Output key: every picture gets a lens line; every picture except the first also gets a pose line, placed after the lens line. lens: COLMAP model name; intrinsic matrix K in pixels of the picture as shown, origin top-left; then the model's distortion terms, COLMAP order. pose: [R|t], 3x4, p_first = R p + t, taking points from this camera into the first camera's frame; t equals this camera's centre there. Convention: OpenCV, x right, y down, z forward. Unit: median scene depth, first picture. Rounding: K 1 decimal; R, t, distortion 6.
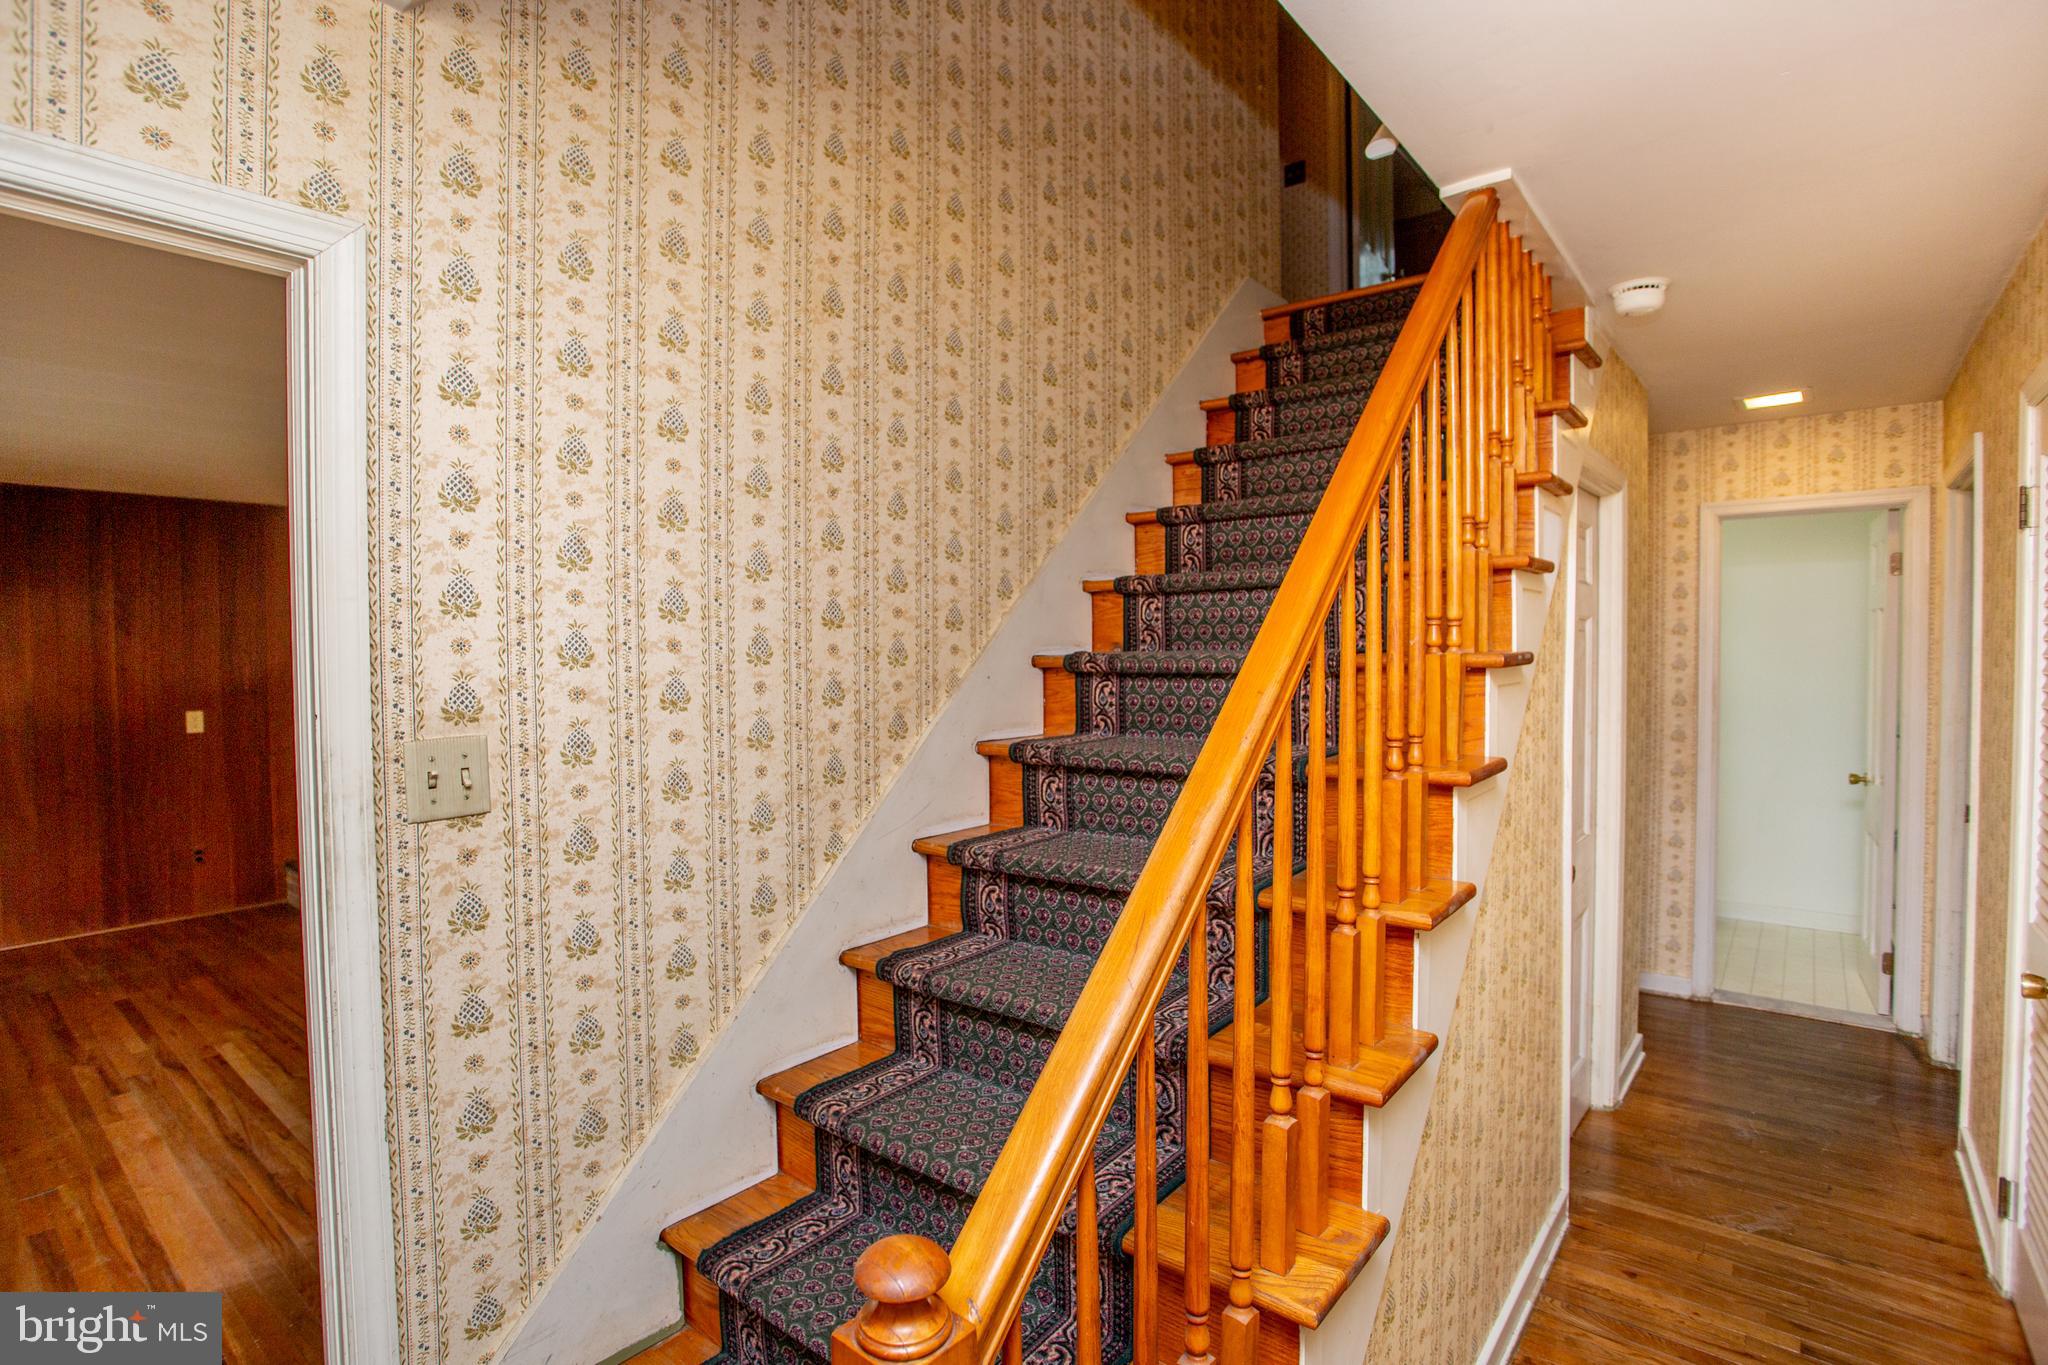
lens RADIAL K [[1009.9, 0, 1024.0], [0, 1009.9, 682.5], [0, 0, 1]] dist [-0.049425, 0.009318]
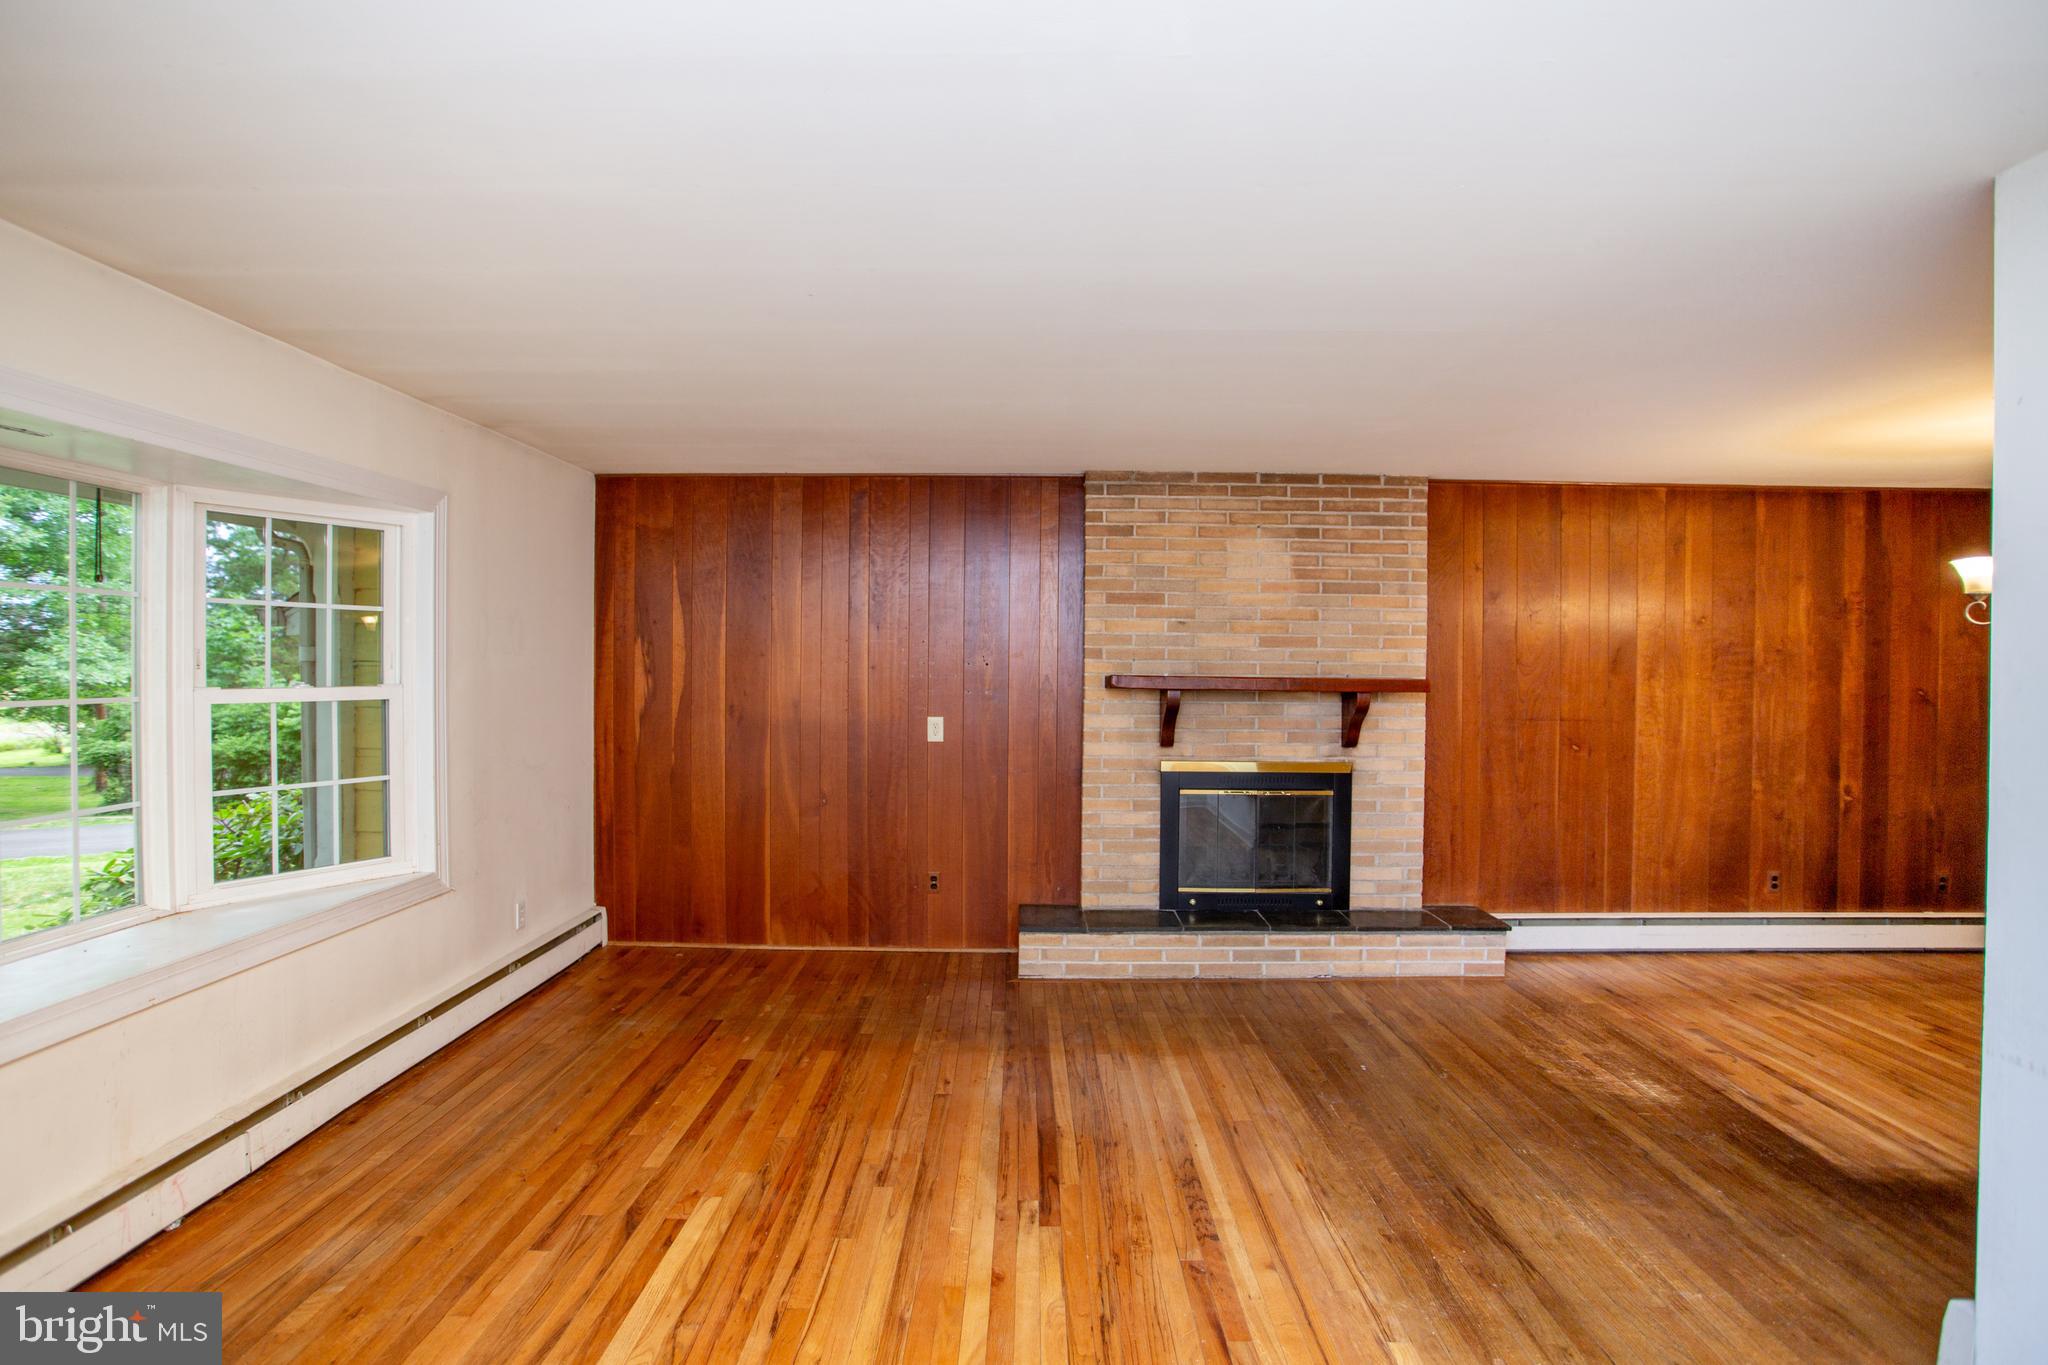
lens RADIAL K [[1001.4, 0, 1006.7], [0, 1001.4, 677.9], [0, 0, 1]] dist [-0.083096, 0.038036]
pose [[0.615079, 0.017627, -0.788268, -0.133447], [-0.037416, 0.999276, -0.006850, -0.002162], [0.787577, 0.033708, 0.615294, 0.640446]]
